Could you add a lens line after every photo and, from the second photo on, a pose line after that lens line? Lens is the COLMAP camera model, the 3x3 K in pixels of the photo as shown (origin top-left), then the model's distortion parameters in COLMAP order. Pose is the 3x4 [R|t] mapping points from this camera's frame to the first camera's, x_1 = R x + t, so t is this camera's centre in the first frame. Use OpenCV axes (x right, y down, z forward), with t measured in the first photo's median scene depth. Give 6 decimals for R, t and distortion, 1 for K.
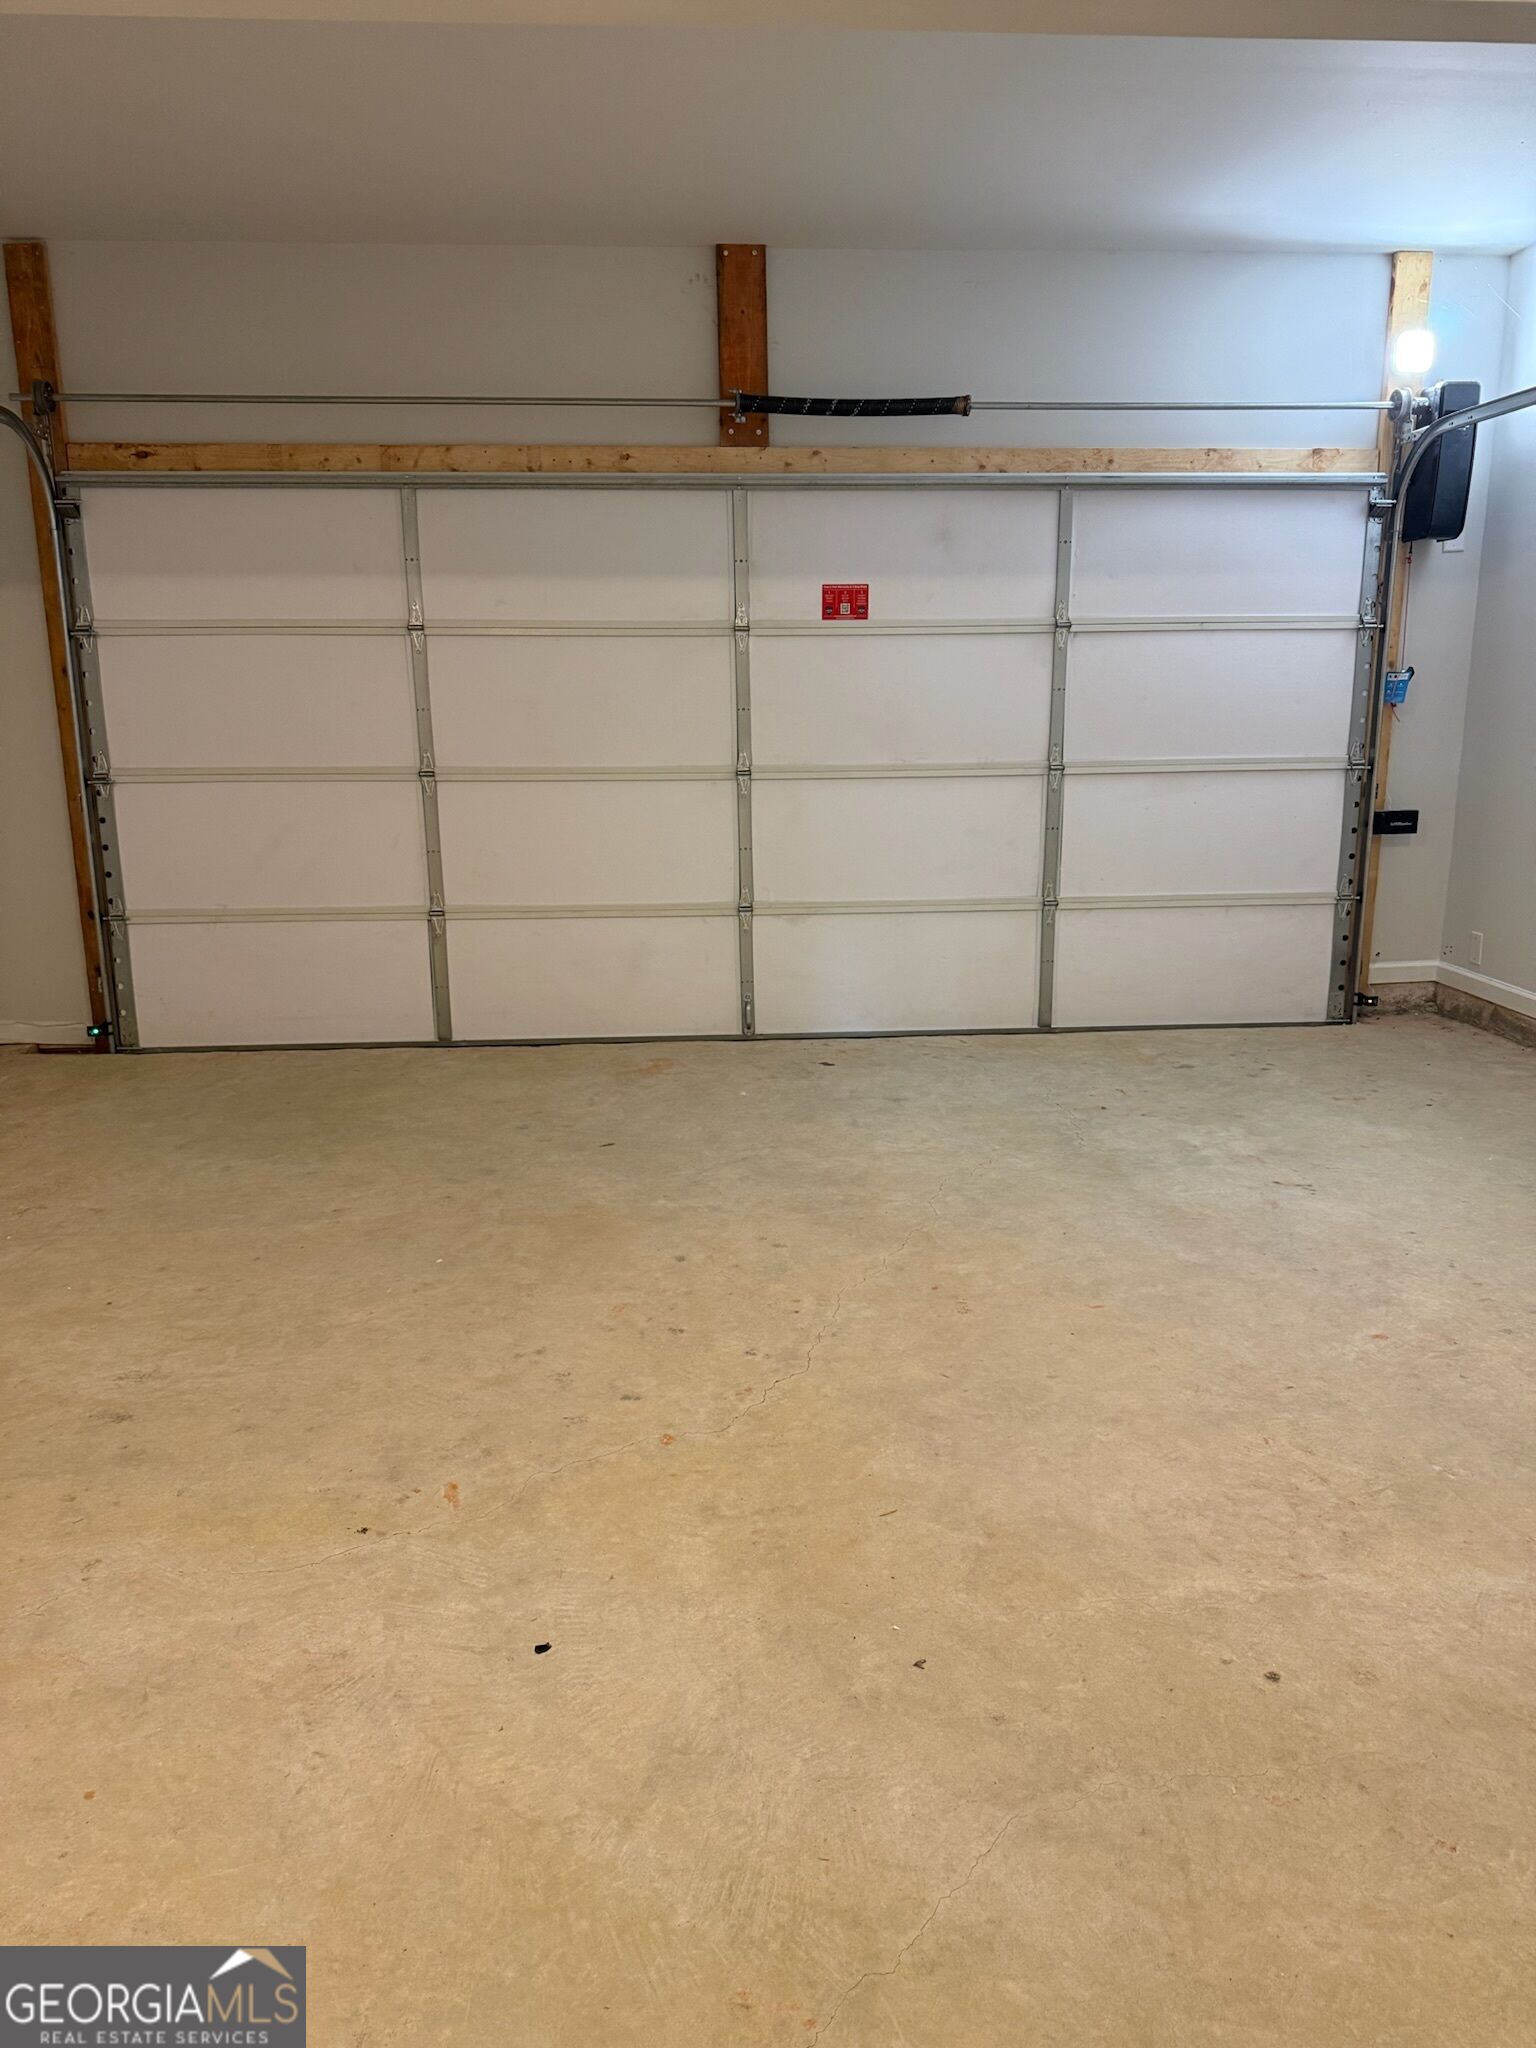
lens RADIAL K [[1440.5, 0, 768.4], [0, 1440.5, 1025.8], [0, 0, 1]] dist [0.014553, -0.004330]
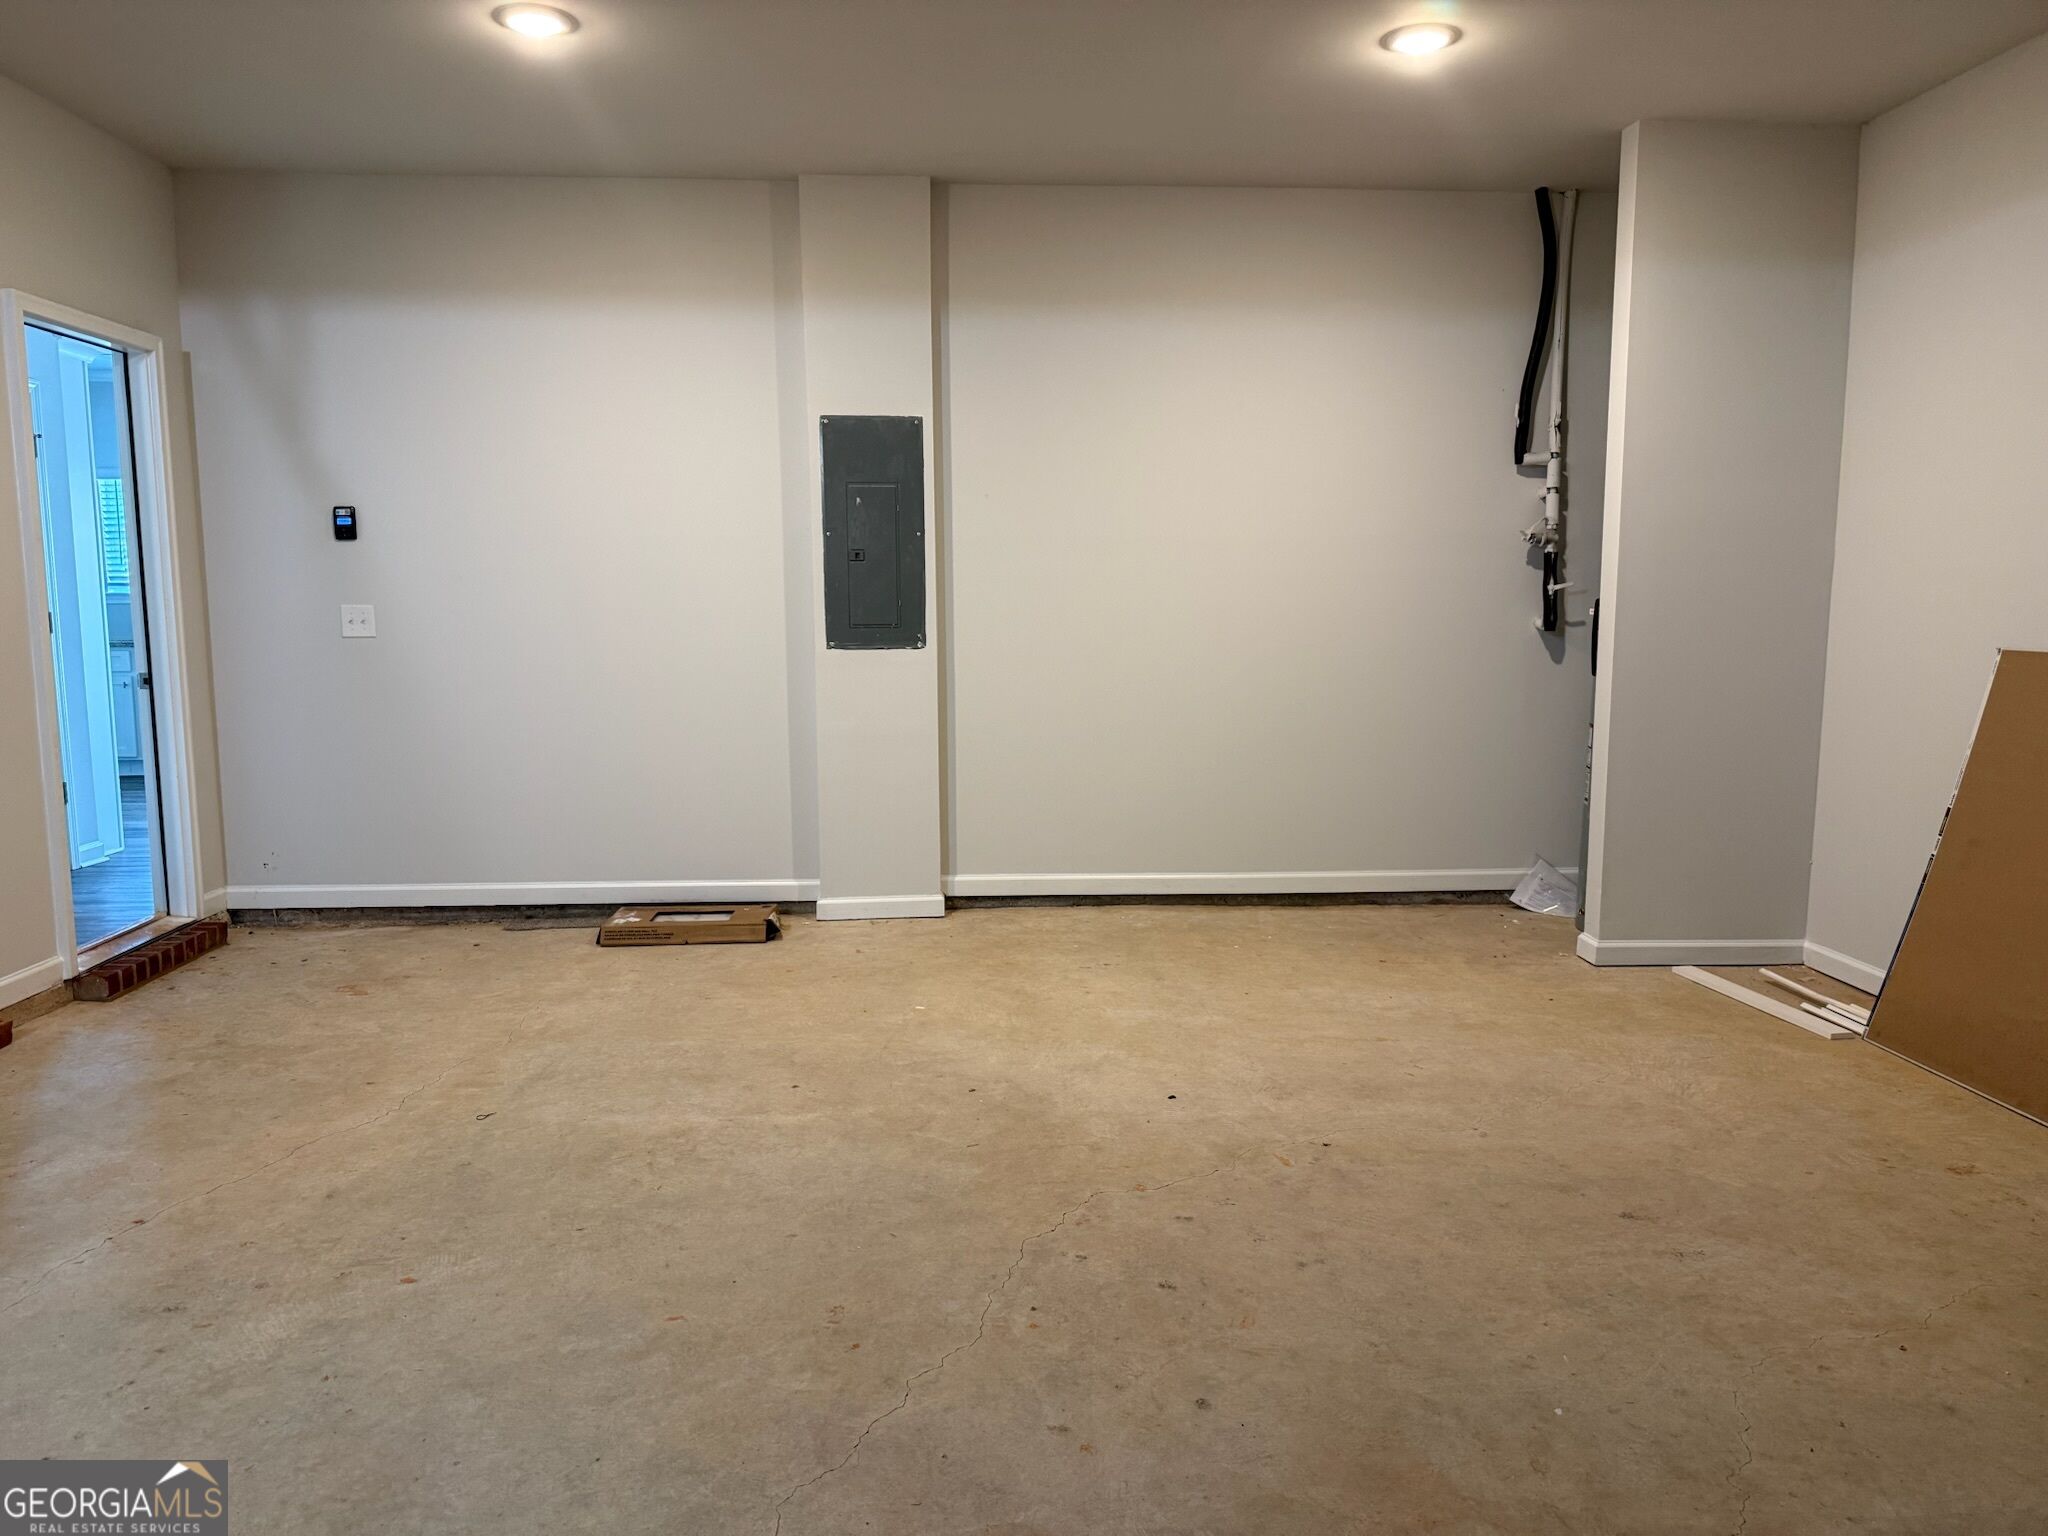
lens RADIAL K [[1440.5, 0, 1023.4], [0, 1440.5, 765.4], [0, 0, 1]] dist [0.014553, -0.004330]
pose [[-0.999919, 0.011297, -0.005912, 0.029294], [0.008619, 0.940573, 0.339483, -0.425689], [0.009396, 0.339404, -0.940594, 1.831289]]
